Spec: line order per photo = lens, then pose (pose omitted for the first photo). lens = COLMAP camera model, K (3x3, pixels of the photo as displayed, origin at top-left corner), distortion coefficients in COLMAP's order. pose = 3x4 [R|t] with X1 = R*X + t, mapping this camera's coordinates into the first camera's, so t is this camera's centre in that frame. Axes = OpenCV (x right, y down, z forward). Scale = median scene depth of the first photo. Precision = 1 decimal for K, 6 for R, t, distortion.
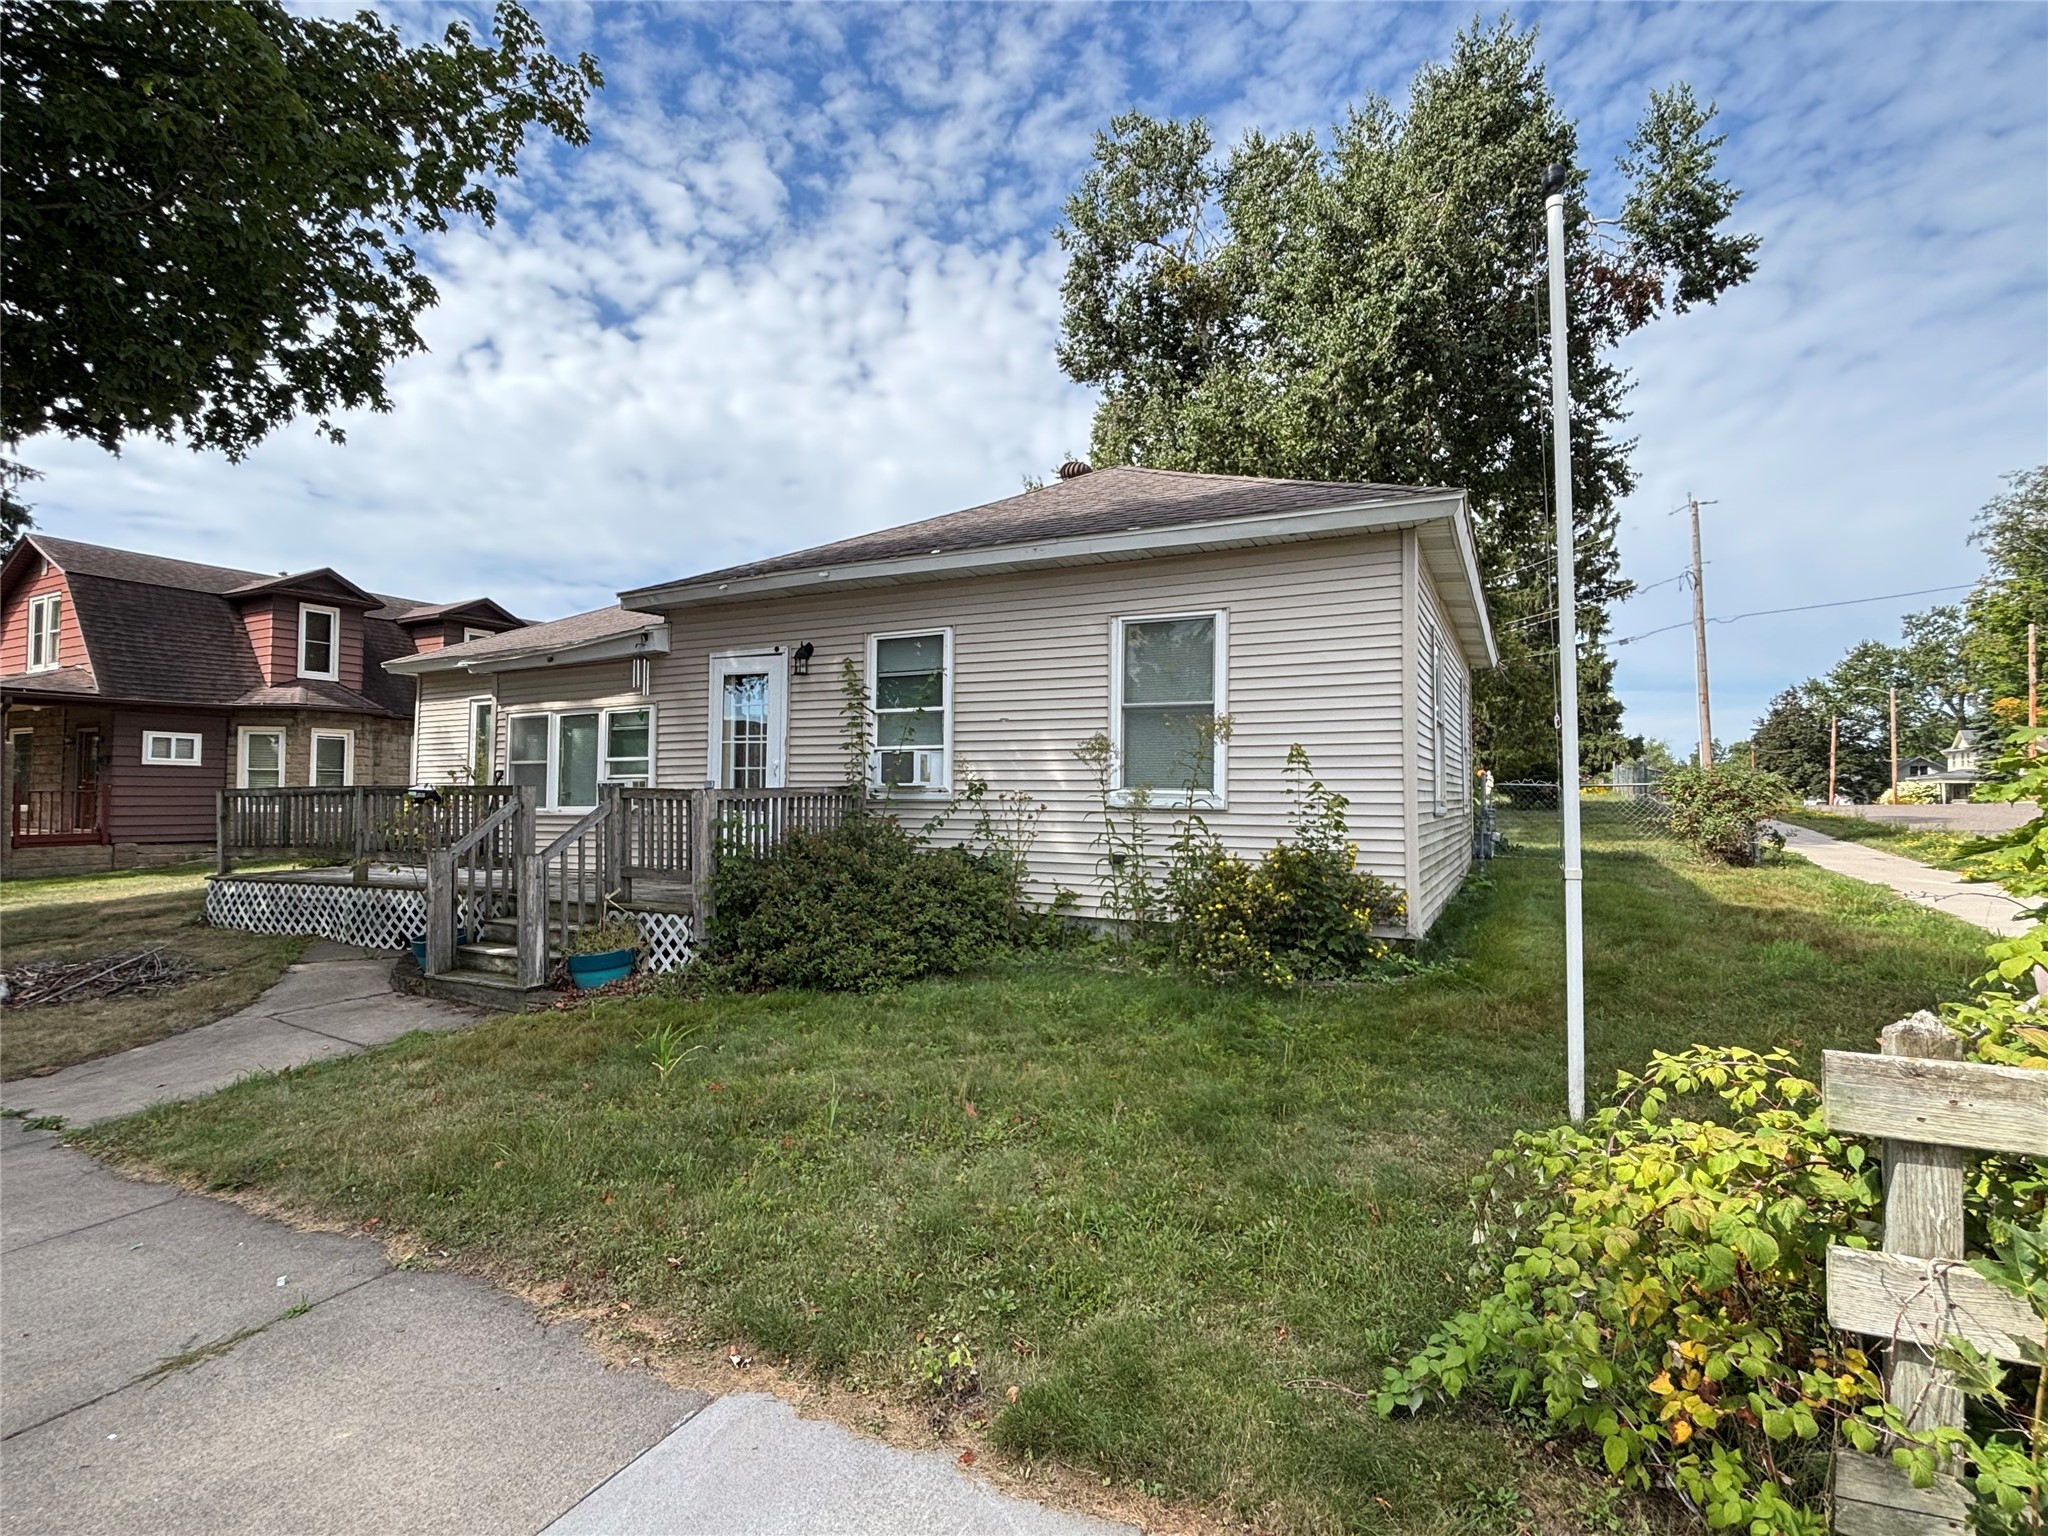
lens RADIAL K [[998.6, 0, 1007.5], [0, 998.6, 749.0], [0, 0, 1]] dist [0.014382, -0.002755]
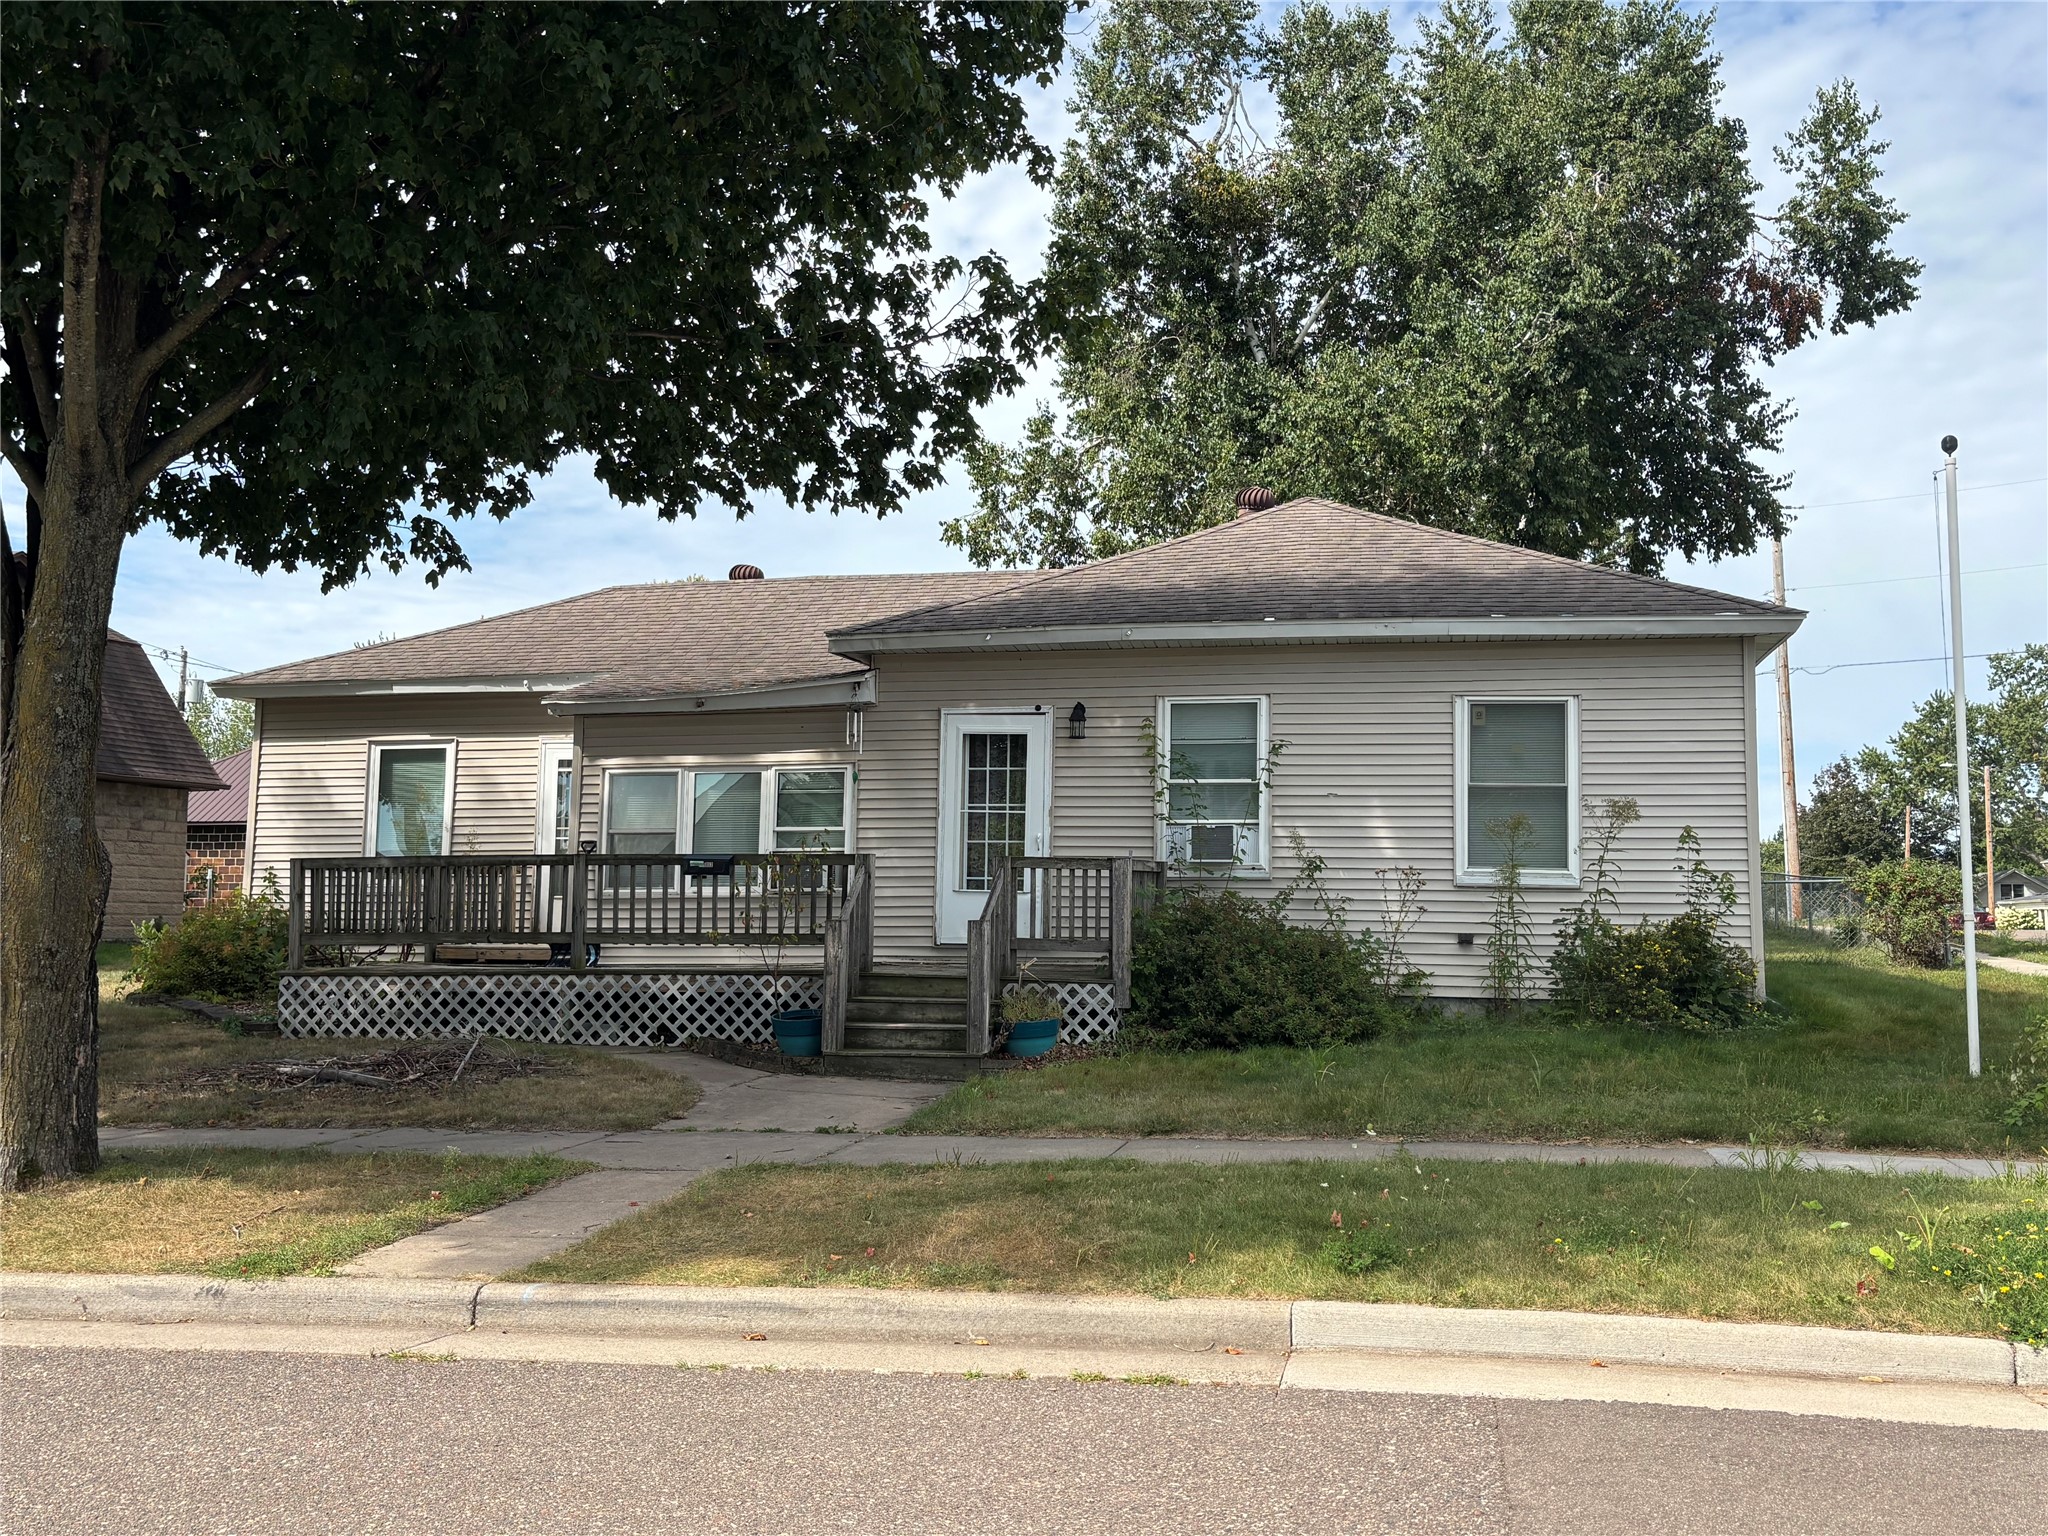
lens RADIAL K [[1915.9, 0, 1026.1], [0, 1915.9, 732.9], [0, 0, 1]] dist [0.077209, 0.000000]
pose [[0.962443, 0.032733, 0.269504, -0.659481], [-0.018215, 0.998254, -0.056194, 0.017216], [-0.270872, 0.049174, 0.961358, -0.594528]]
